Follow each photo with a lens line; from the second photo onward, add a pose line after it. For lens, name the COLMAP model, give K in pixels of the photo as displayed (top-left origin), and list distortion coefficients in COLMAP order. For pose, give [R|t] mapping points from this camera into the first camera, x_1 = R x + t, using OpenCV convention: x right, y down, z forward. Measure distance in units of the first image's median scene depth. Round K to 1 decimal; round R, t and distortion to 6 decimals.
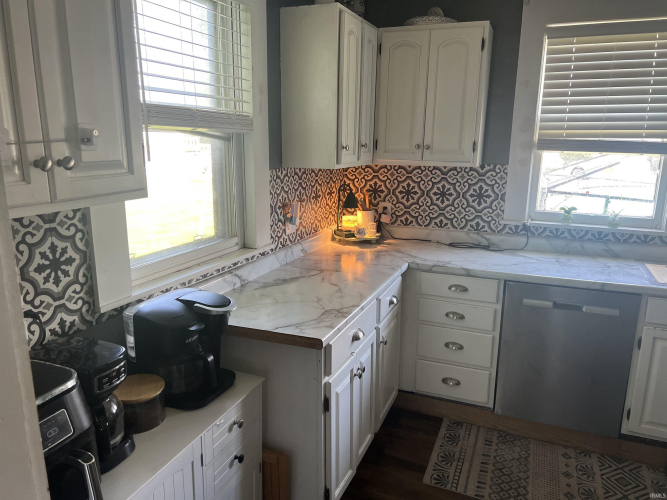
lens RADIAL K [[499.8, 0, 340.3], [0, 499.8, 250.9], [0, 0, 1]] dist [0.051754, -0.057037]
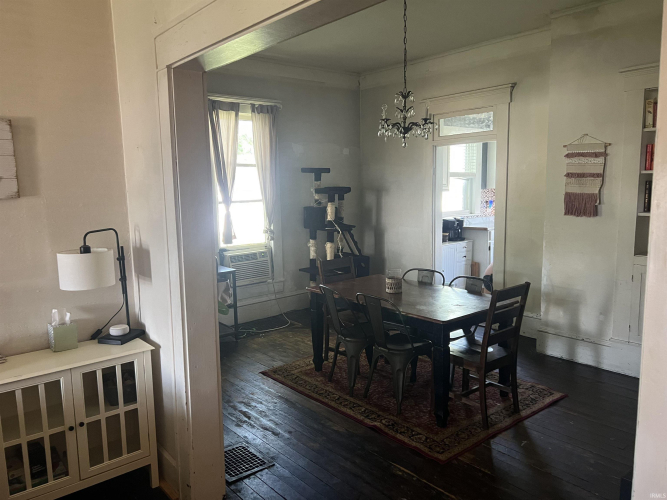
lens RADIAL K [[499.8, 0, 337.1], [0, 499.8, 251.8], [0, 0, 1]] dist [0.051754, -0.057037]
pose [[0.883940, 0.042830, -0.465634, 0.554969], [-0.083356, 0.994280, -0.066783, 0.525510], [0.460110, 0.097845, 0.882454, -2.202739]]
